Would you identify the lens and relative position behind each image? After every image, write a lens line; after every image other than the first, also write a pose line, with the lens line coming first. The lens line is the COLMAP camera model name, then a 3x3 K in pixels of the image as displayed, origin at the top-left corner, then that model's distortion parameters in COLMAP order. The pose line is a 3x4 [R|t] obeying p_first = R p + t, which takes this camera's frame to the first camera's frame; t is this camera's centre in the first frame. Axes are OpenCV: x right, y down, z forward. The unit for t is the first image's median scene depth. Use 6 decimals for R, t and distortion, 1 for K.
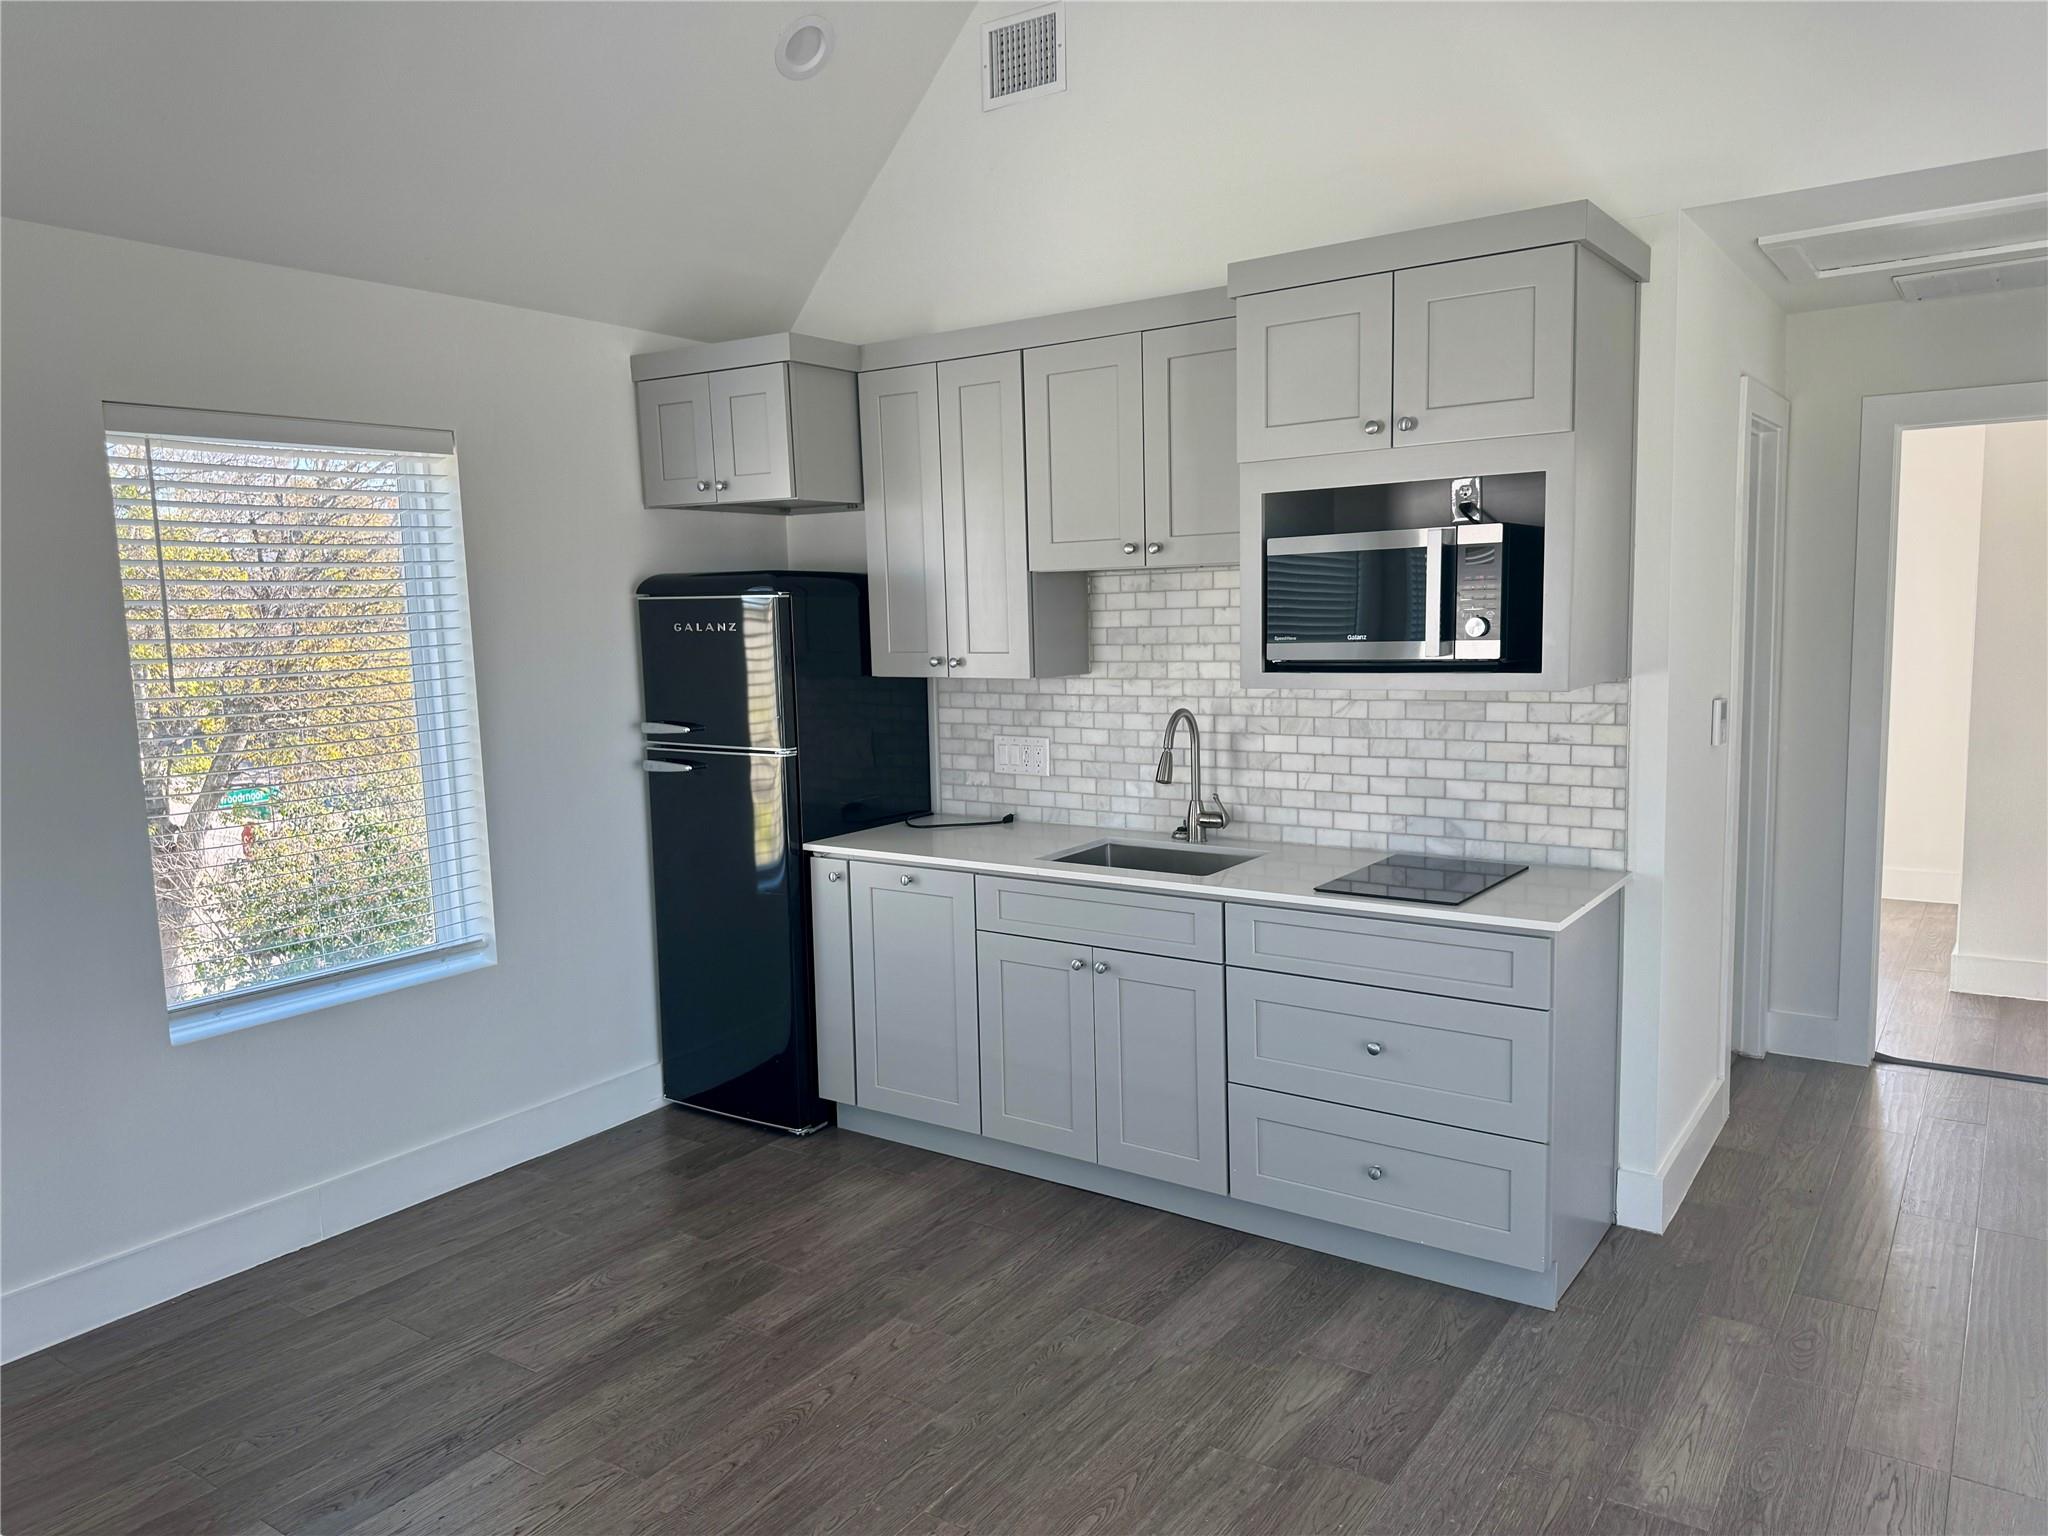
lens RADIAL K [[1431.4, 0, 1024.0], [0, 1431.4, 768.0], [0, 0, 1]] dist [0.146403, -0.237077]
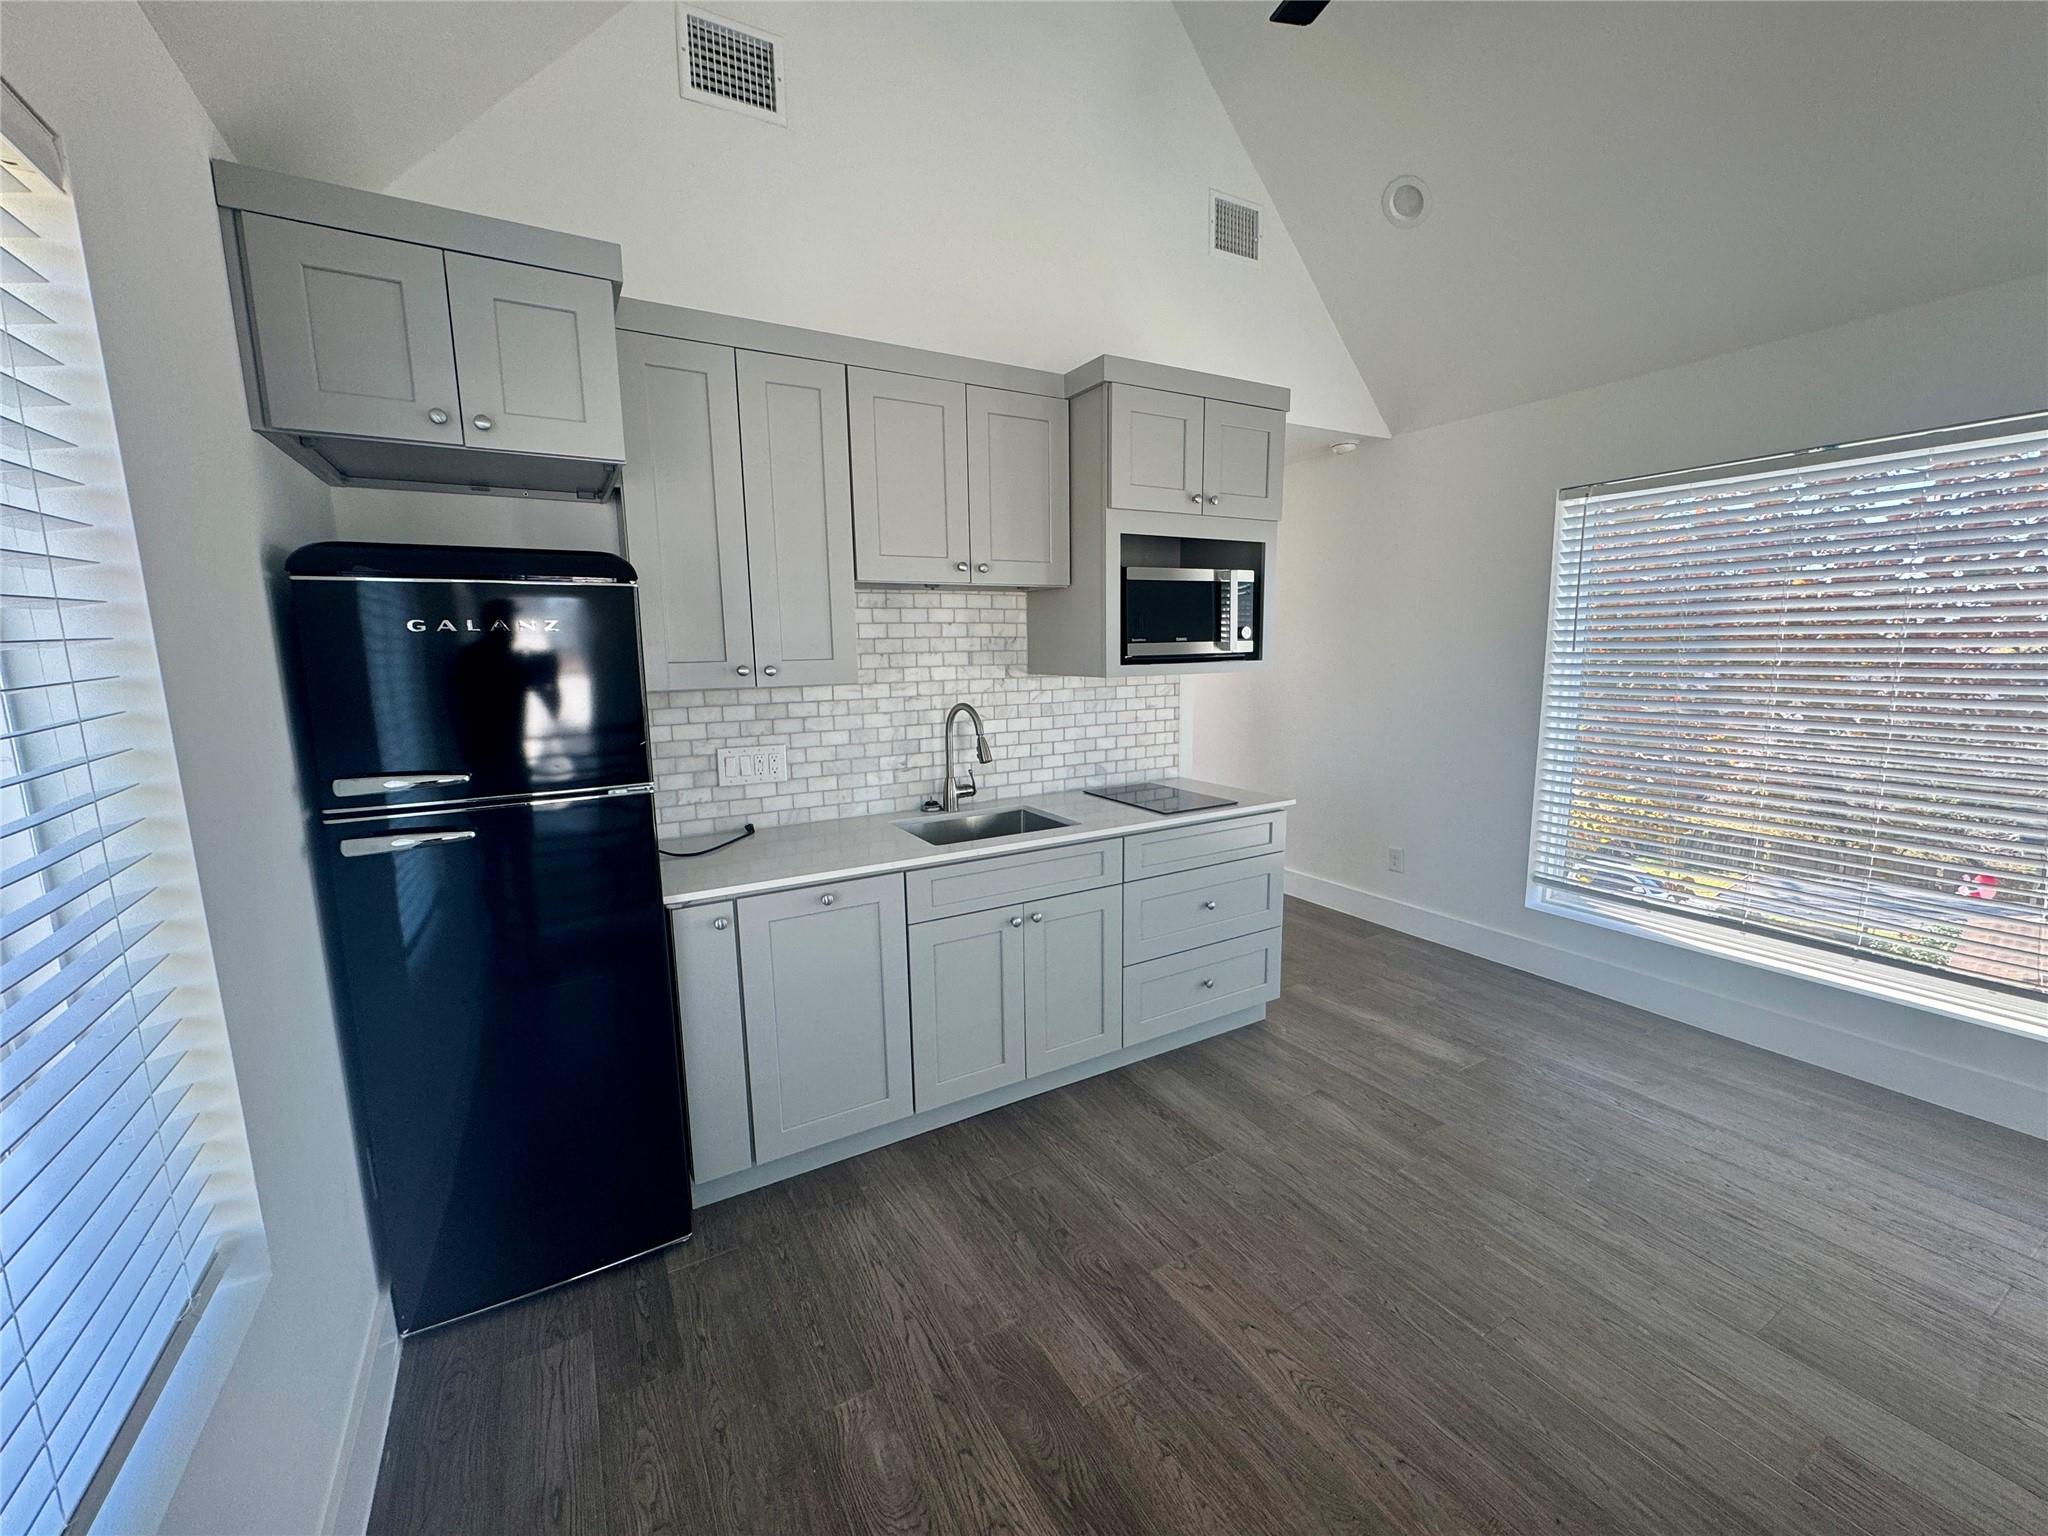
lens RADIAL K [[813.2, 0, 1024.0], [0, 813.2, 768.0], [0, 0, 1]] dist [-0.002882, 0.000552]
pose [[0.422727, -0.117631, 0.898590, -0.515956], [0.110444, 0.990837, 0.077750, -0.035673], [-0.899502, 0.066377, 0.431845, 0.674142]]
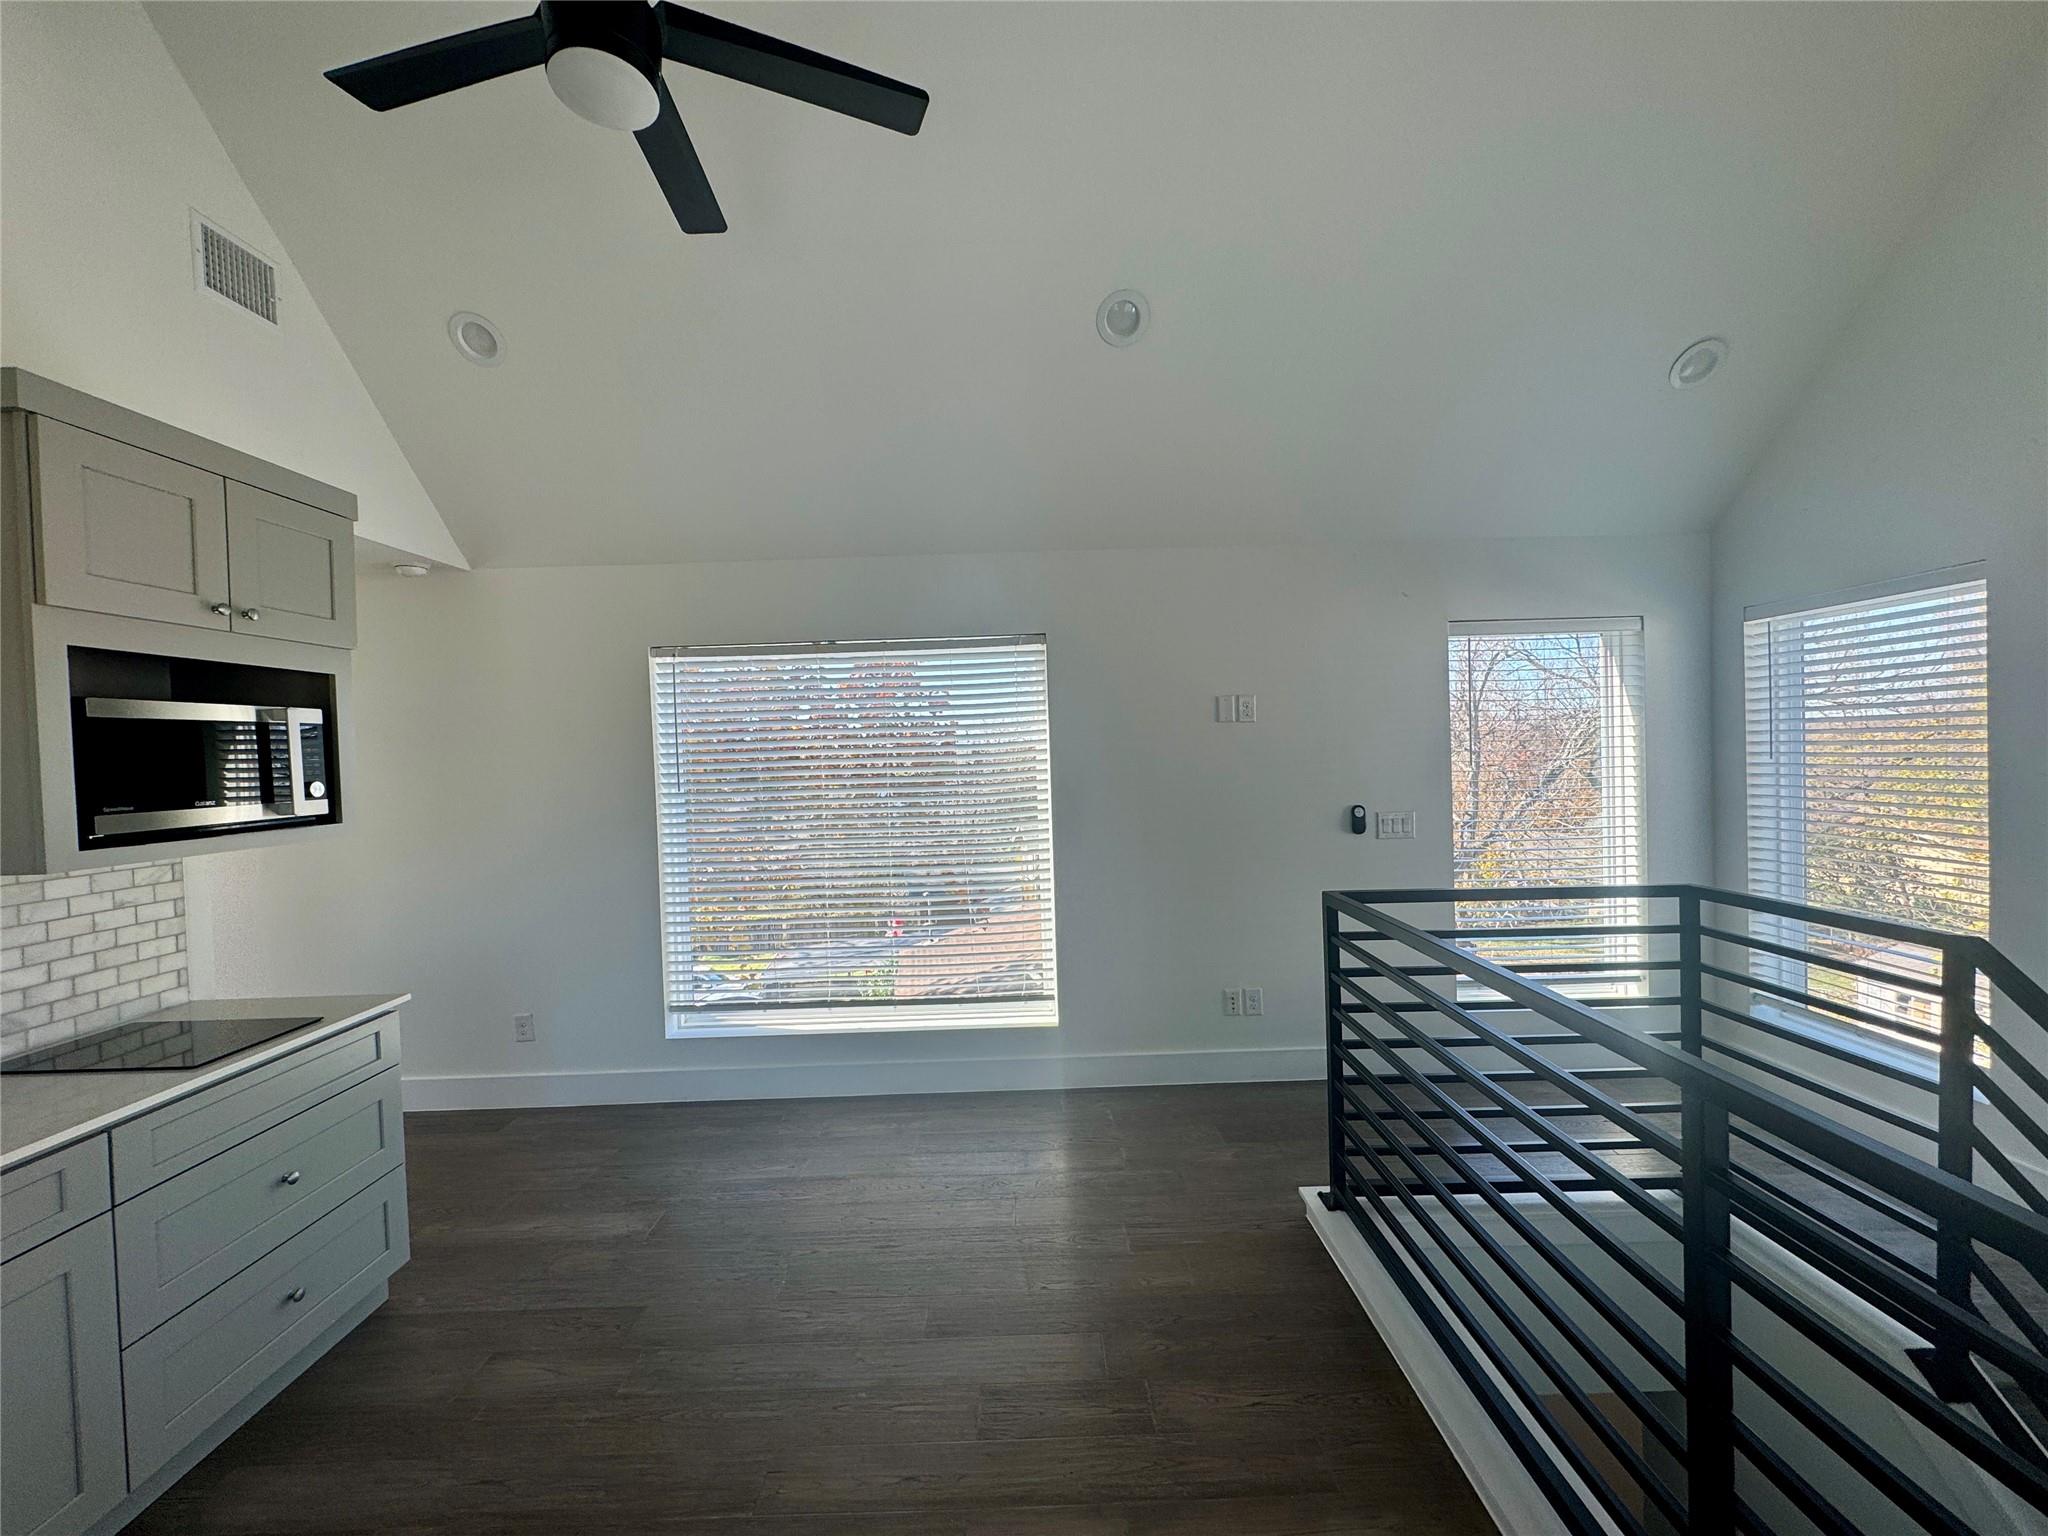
lens RADIAL K [[813.2, 0, 1024.0], [0, 813.2, 768.0], [0, 0, 1]] dist [-0.002882, 0.000552]
pose [[-0.574717, 0.027835, 0.817879, -0.488989], [0.140700, 0.987900, 0.065248, -0.060505], [-0.806166, 0.152575, -0.571679, 0.728691]]
